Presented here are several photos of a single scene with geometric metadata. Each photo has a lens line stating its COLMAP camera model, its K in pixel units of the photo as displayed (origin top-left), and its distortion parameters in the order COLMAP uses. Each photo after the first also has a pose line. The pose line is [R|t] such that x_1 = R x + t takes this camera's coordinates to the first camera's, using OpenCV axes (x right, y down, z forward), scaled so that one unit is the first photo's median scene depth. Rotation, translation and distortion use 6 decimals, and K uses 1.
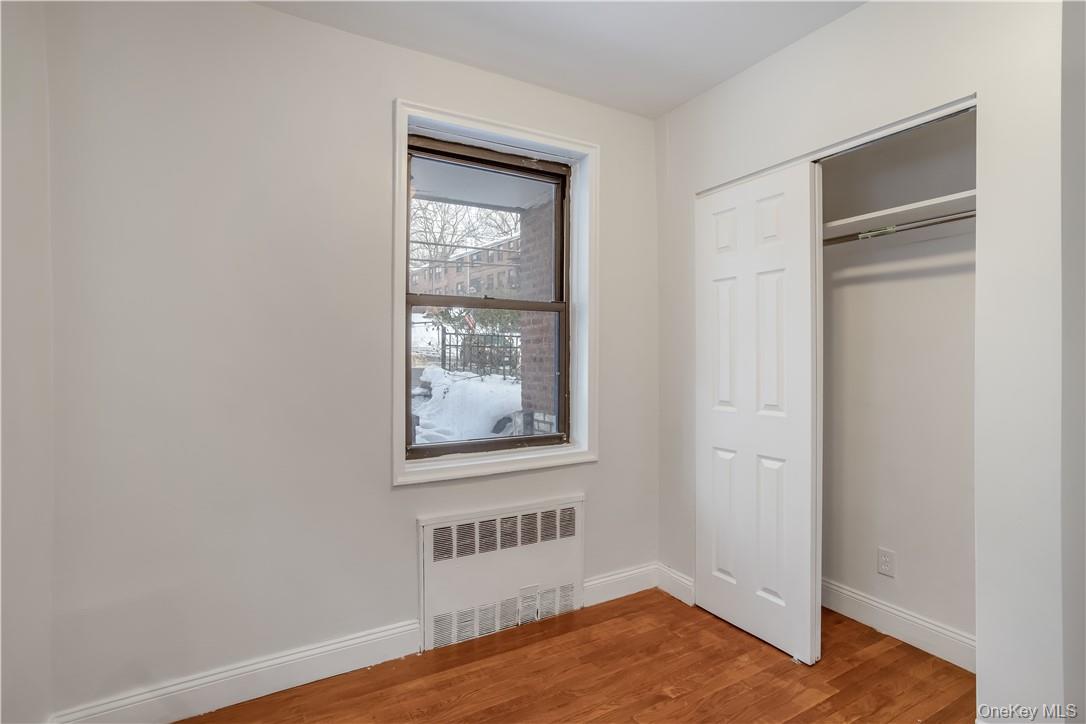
lens RADIAL K [[525.5, 0, 541.8], [0, 525.5, 356.4], [0, 0, 1]] dist [-0.048622, 0.030518]
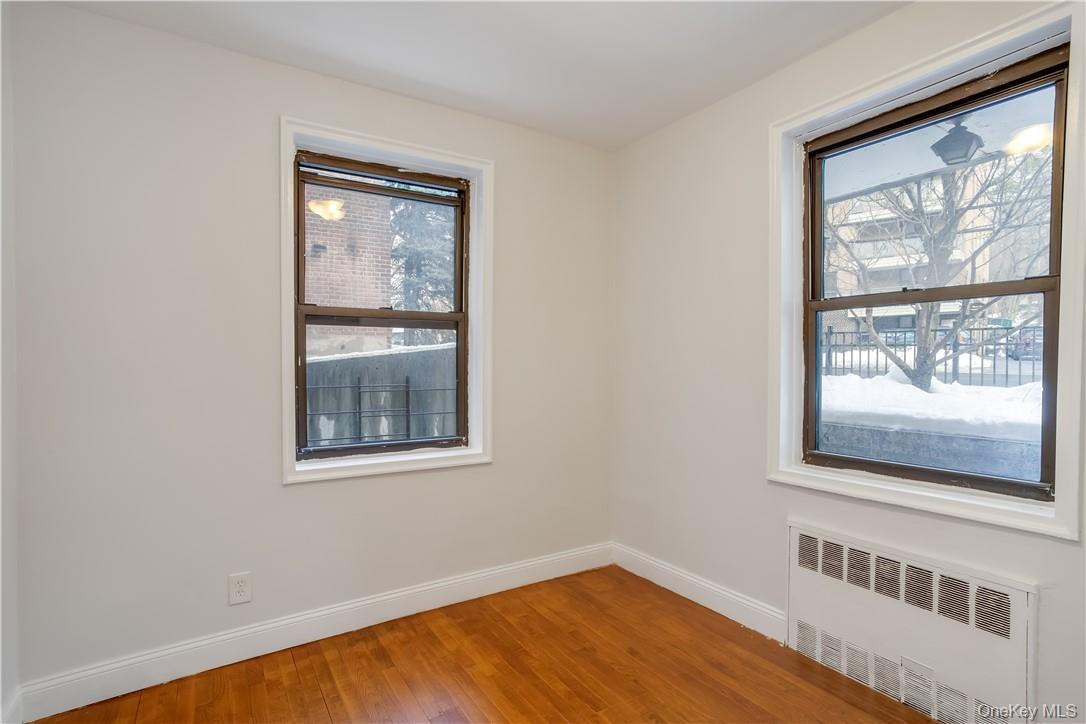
lens RADIAL K [[531.9, 0, 538.9], [0, 531.9, 371.6], [0, 0, 1]] dist [-0.000845, 0.000504]
pose [[0.044035, 0.014898, -0.998919, 0.756514], [0.005920, 0.999867, 0.015173, -0.001899], [0.999012, -0.006581, 0.043941, 0.428314]]
